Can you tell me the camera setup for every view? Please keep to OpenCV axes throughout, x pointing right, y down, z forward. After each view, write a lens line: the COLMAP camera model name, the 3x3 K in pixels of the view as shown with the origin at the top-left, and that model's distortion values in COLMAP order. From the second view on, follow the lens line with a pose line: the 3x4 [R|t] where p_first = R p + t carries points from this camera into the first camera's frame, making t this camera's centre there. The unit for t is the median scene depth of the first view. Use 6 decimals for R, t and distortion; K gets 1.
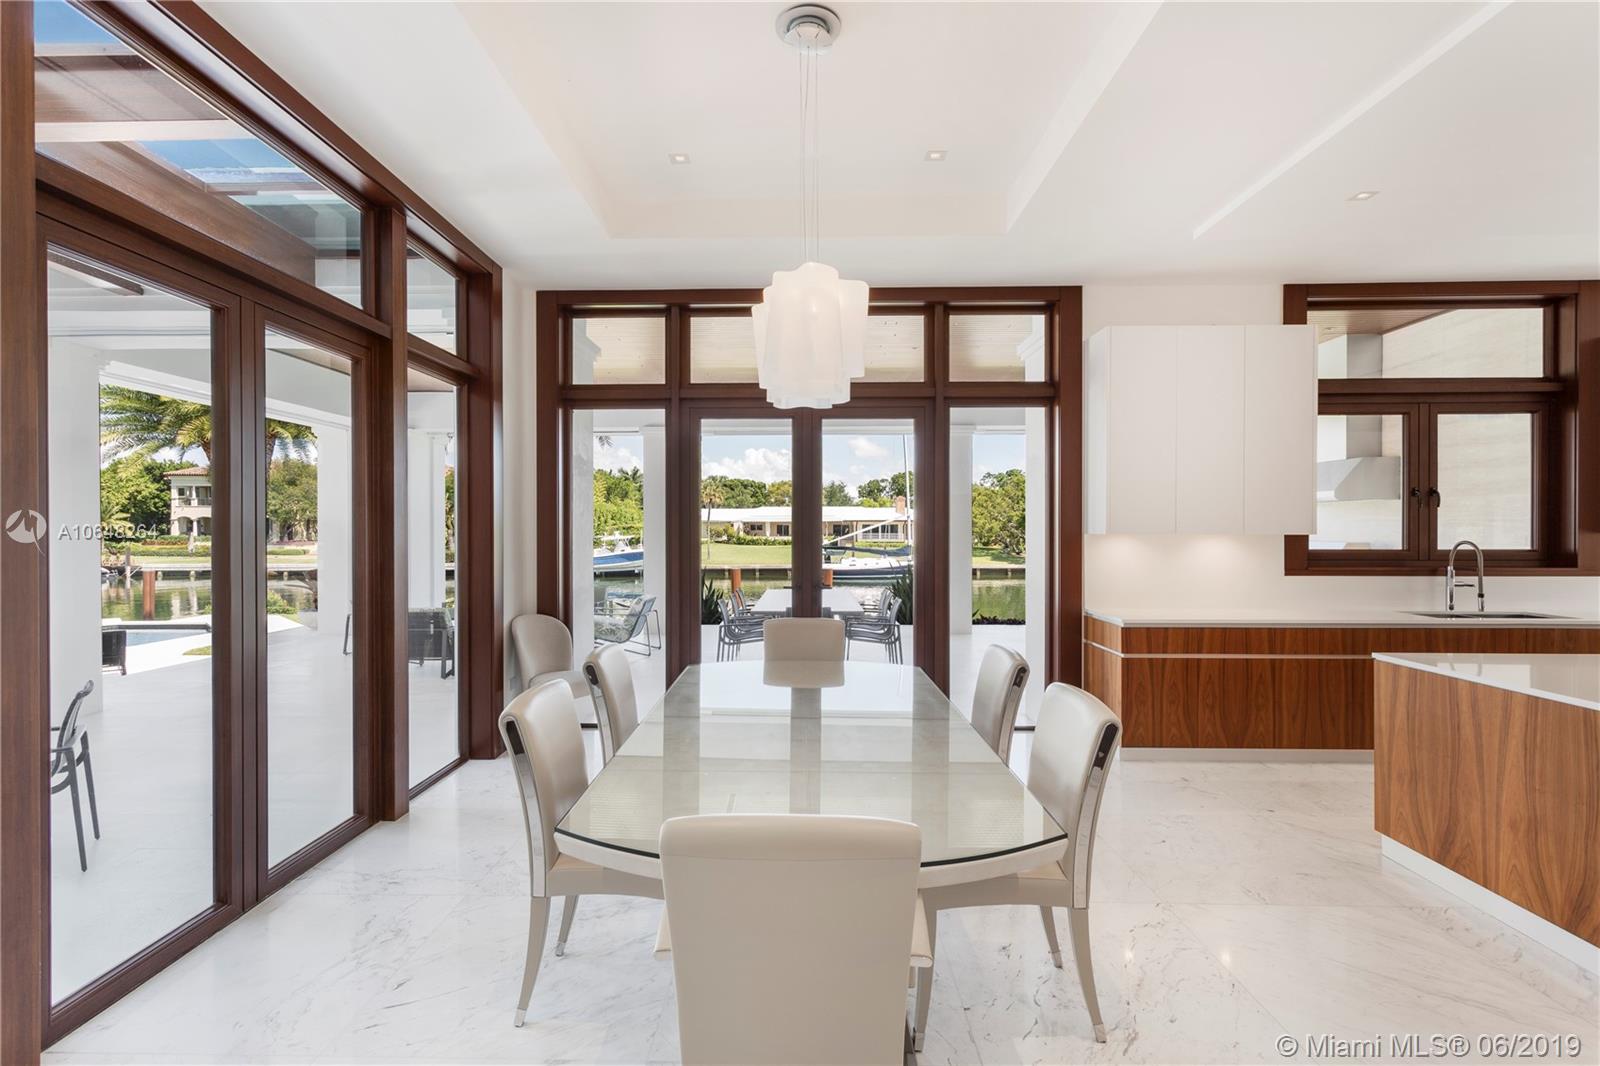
lens RADIAL K [[748.3, 0, 784.0], [0, 748.3, 533.3], [0, 0, 1]] dist [0.013233, -0.000399]
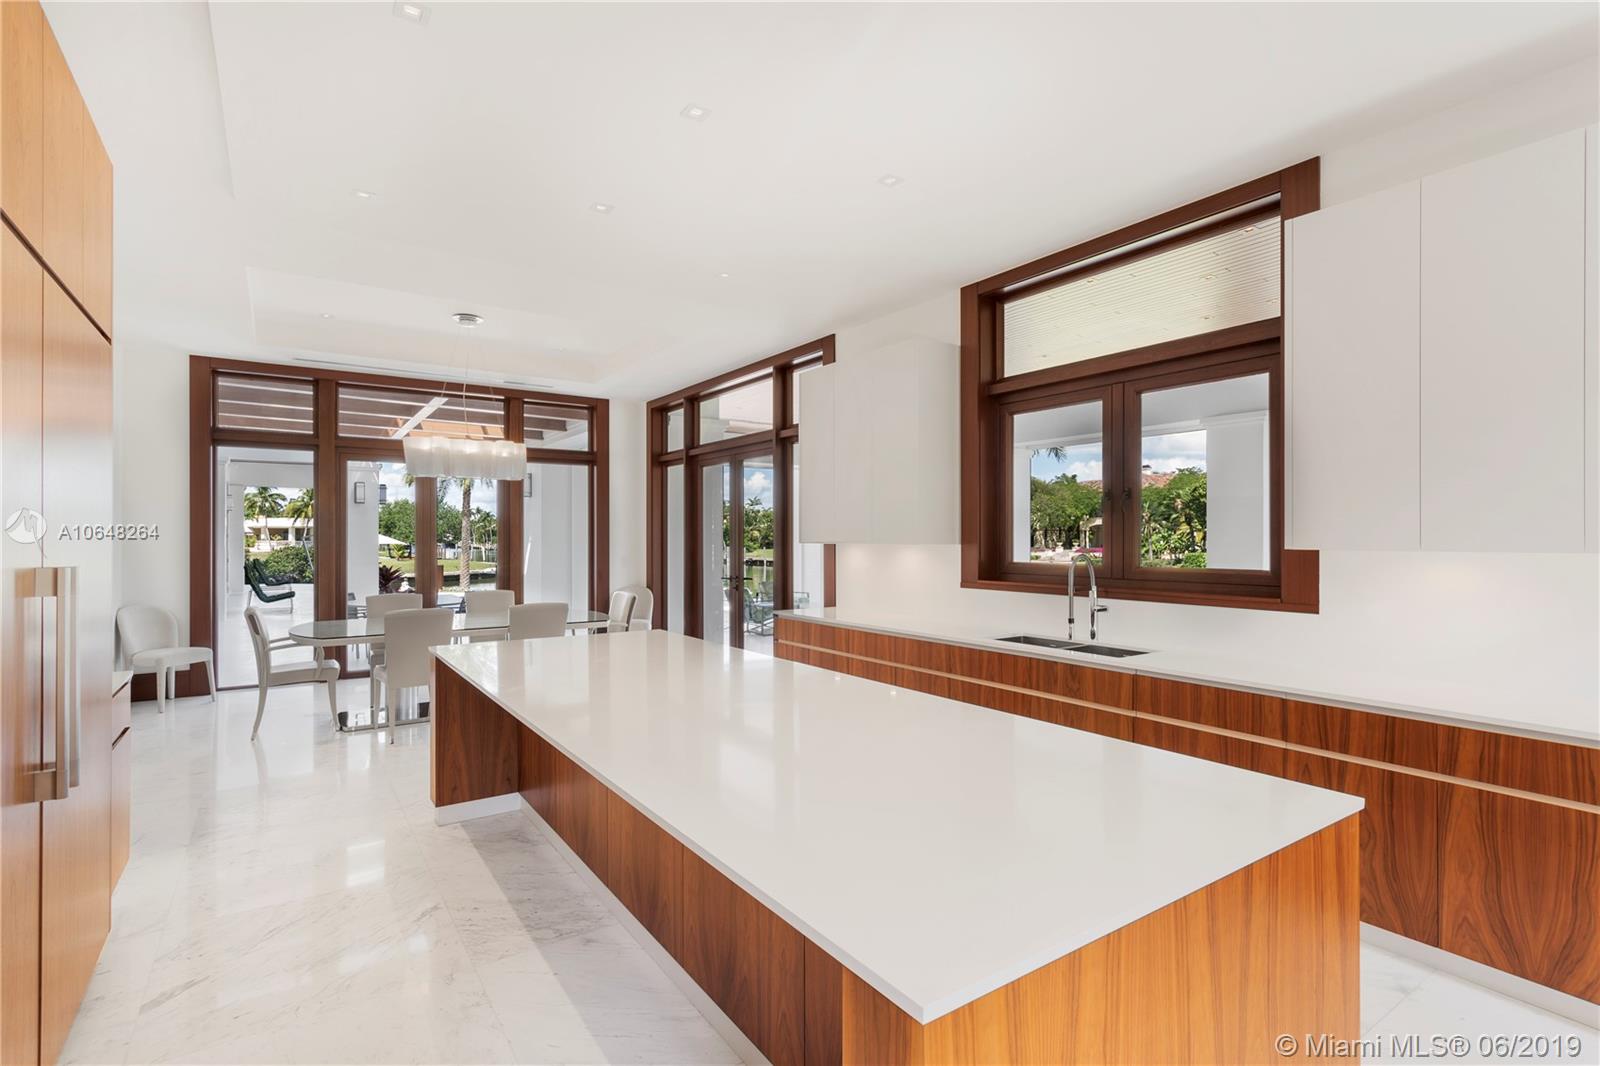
lens RADIAL K [[758.0, 0, 785.9], [0, 758.0, 536.2], [0, 0, 1]] dist [-0.000387, 0.000245]
pose [[0.571447, 0.001112, -0.820638, 1.507384], [-0.007499, 0.999964, -0.003867, -0.004186], [0.820605, 0.008364, 0.571435, 0.291658]]
